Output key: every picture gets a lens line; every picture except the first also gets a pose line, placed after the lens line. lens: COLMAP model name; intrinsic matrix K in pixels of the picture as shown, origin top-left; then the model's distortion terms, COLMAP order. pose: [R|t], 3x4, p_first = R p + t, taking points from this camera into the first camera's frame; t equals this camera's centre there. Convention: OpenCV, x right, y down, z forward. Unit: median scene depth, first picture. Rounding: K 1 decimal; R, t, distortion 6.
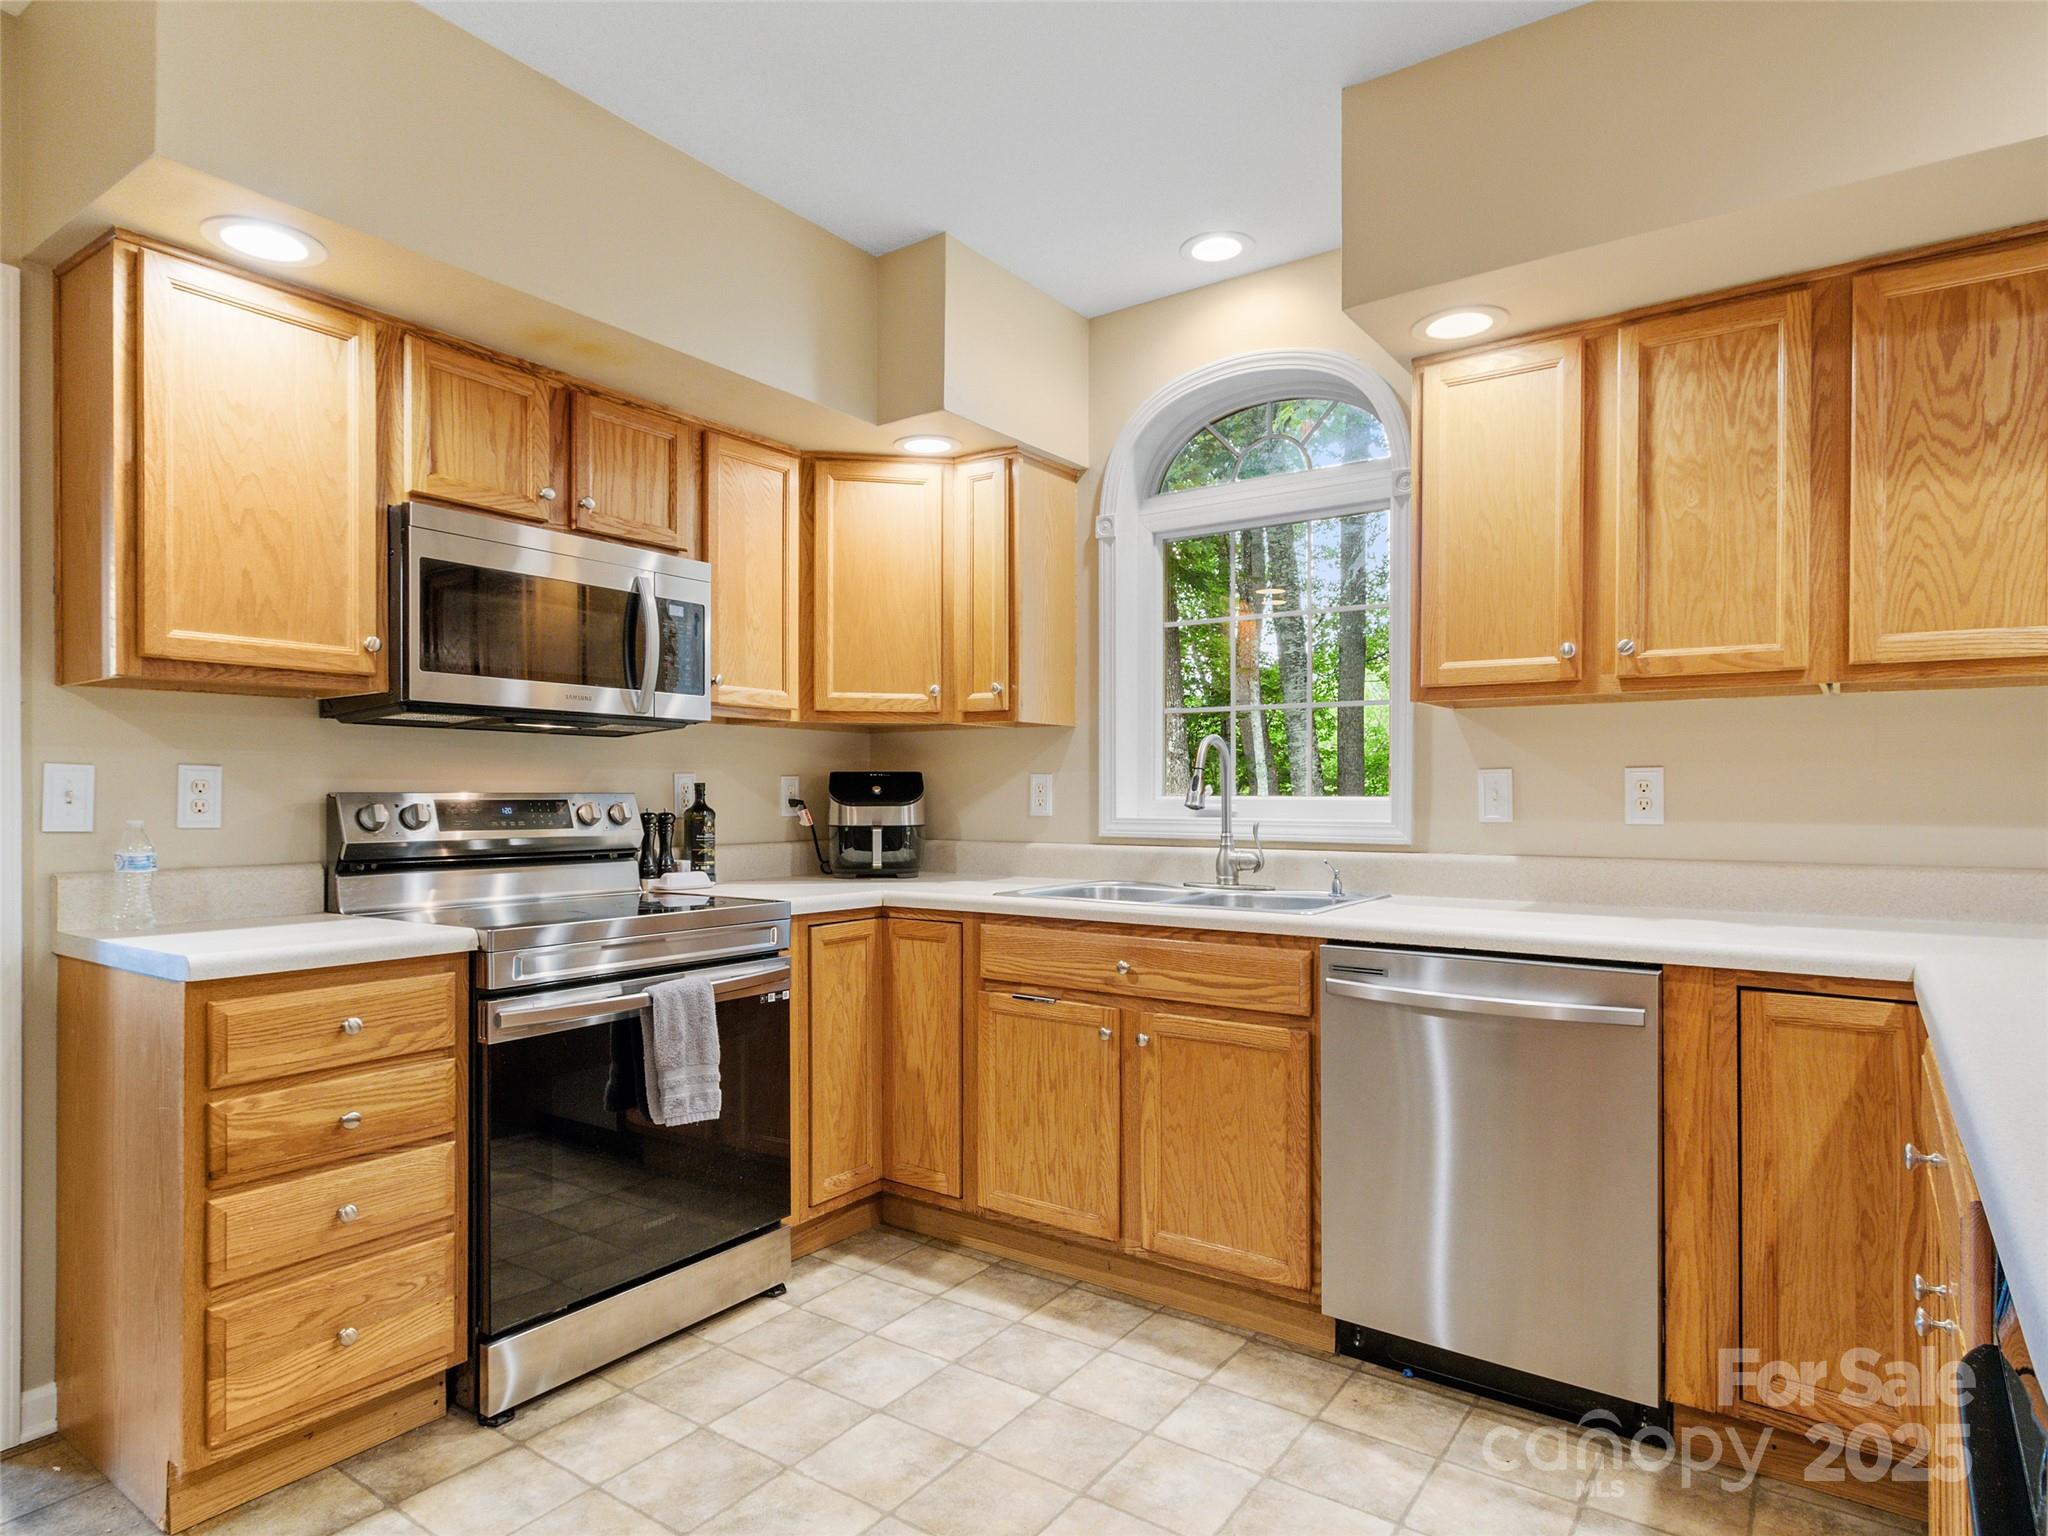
lens RADIAL K [[1177.2, 0, 1025.2], [0, 1177.2, 787.3], [0, 0, 1]] dist [0.001035, 0.001167]
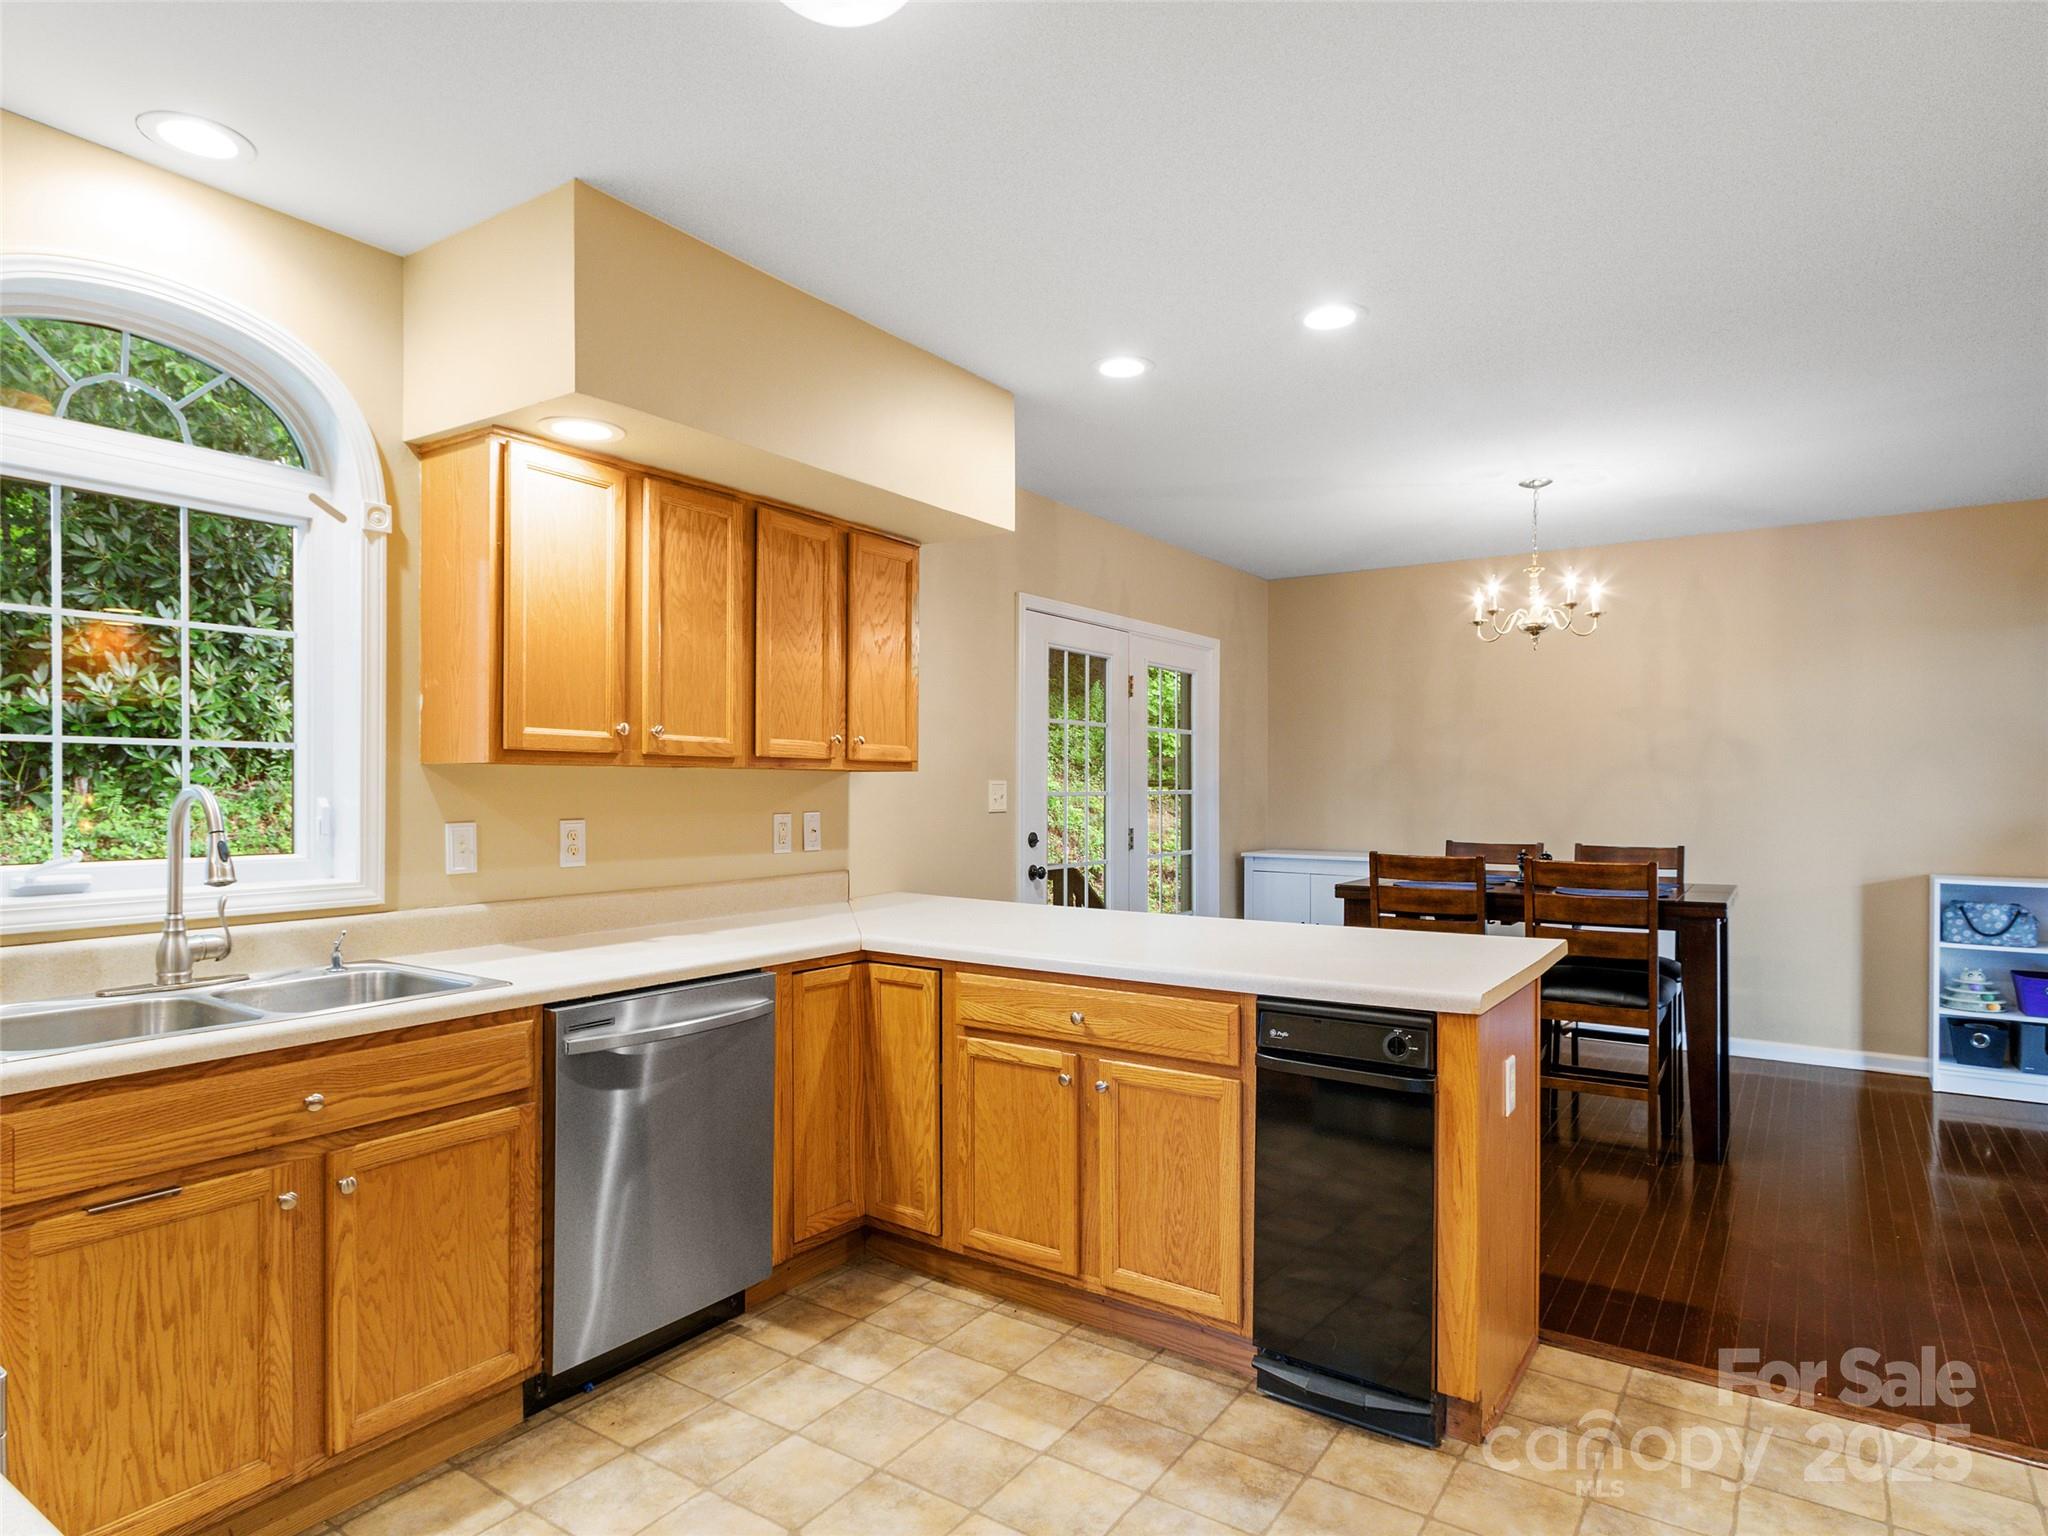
lens RADIAL K [[1150.1, 0, 1020.7], [0, 1150.1, 778.9], [0, 0, 1]] dist [-0.000860, -0.002628]
pose [[-0.020029, 0.007352, 0.999772, -0.716274], [-0.007413, 0.999944, -0.007502, -0.057313], [-0.999772, -0.007562, -0.019973, 0.600286]]
